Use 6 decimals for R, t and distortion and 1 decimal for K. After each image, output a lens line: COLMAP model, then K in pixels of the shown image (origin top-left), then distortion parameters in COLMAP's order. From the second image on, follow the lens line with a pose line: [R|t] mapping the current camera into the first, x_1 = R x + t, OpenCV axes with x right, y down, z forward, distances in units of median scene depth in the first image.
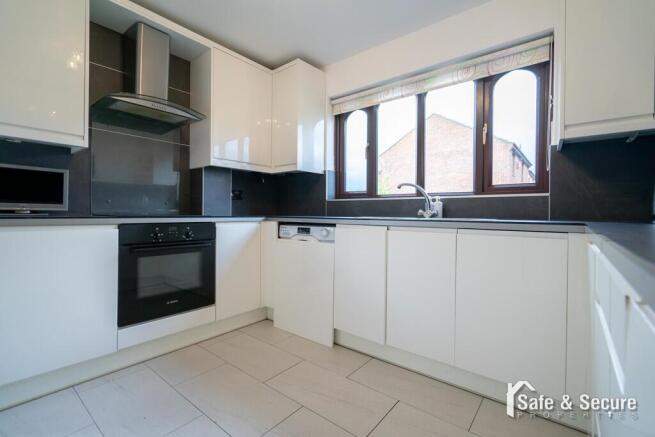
lens RADIAL K [[296.4, 0, 327.7], [0, 296.4, 214.5], [0, 0, 1]] dist [0.001071, -0.000081]
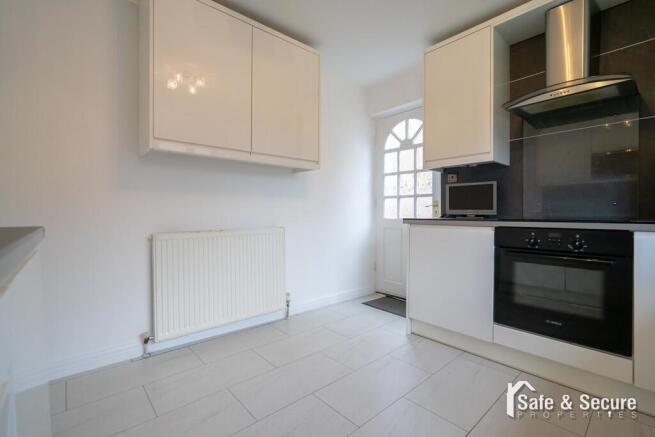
lens RADIAL K [[296.4, 0, 327.7], [0, 296.4, 214.5], [0, 0, 1]] dist [0.001071, -0.000081]
pose [[-0.161908, -0.008395, -0.986770, 0.426369], [-0.010034, 0.999926, -0.006861, 0.001594], [0.986755, 0.008791, -0.161980, 0.523395]]
